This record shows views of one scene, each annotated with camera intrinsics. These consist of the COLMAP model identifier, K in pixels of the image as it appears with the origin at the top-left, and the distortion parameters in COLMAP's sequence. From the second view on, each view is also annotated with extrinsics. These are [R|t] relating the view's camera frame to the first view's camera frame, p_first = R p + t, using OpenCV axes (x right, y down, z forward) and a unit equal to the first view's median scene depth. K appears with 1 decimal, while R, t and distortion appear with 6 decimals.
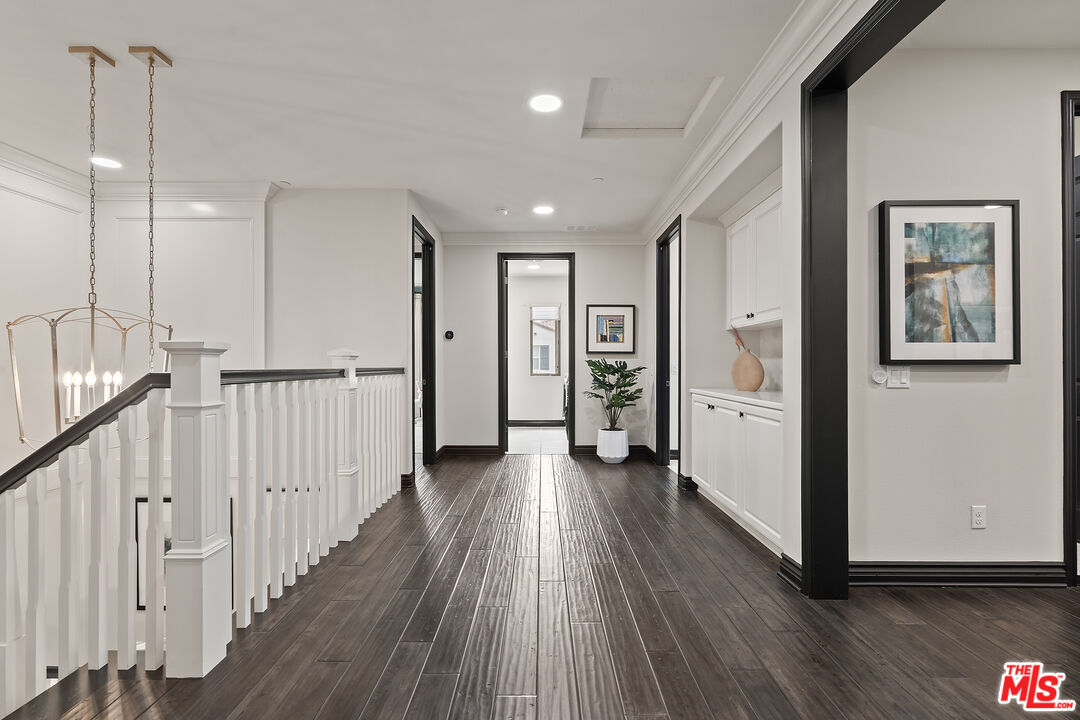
lens RADIAL K [[495.2, 0, 540.4], [0, 495.2, 375.4], [0, 0, 1]] dist [0.000146, 0.000223]
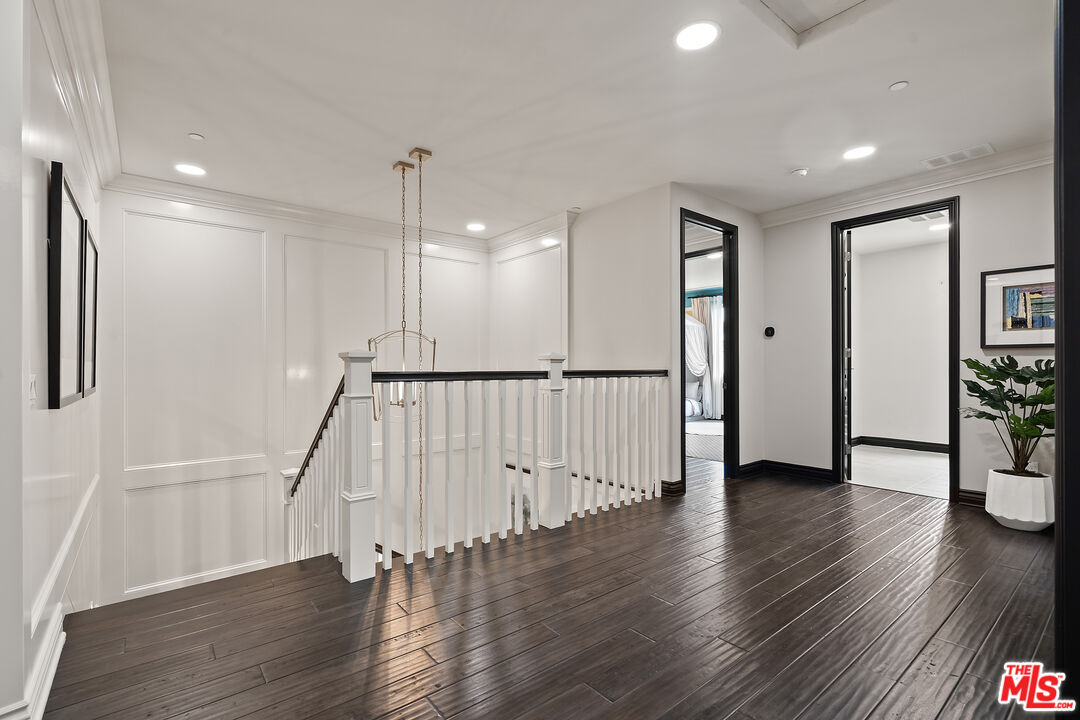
lens RADIAL K [[496.0, 0, 536.2], [0, 496.0, 379.1], [0, 0, 1]] dist [-0.002300, -0.000120]
pose [[0.628263, 0.016492, -0.777826, 0.247120], [-0.013502, 0.999856, 0.010295, -0.003634], [0.777884, 0.004034, 0.628395, 0.158878]]
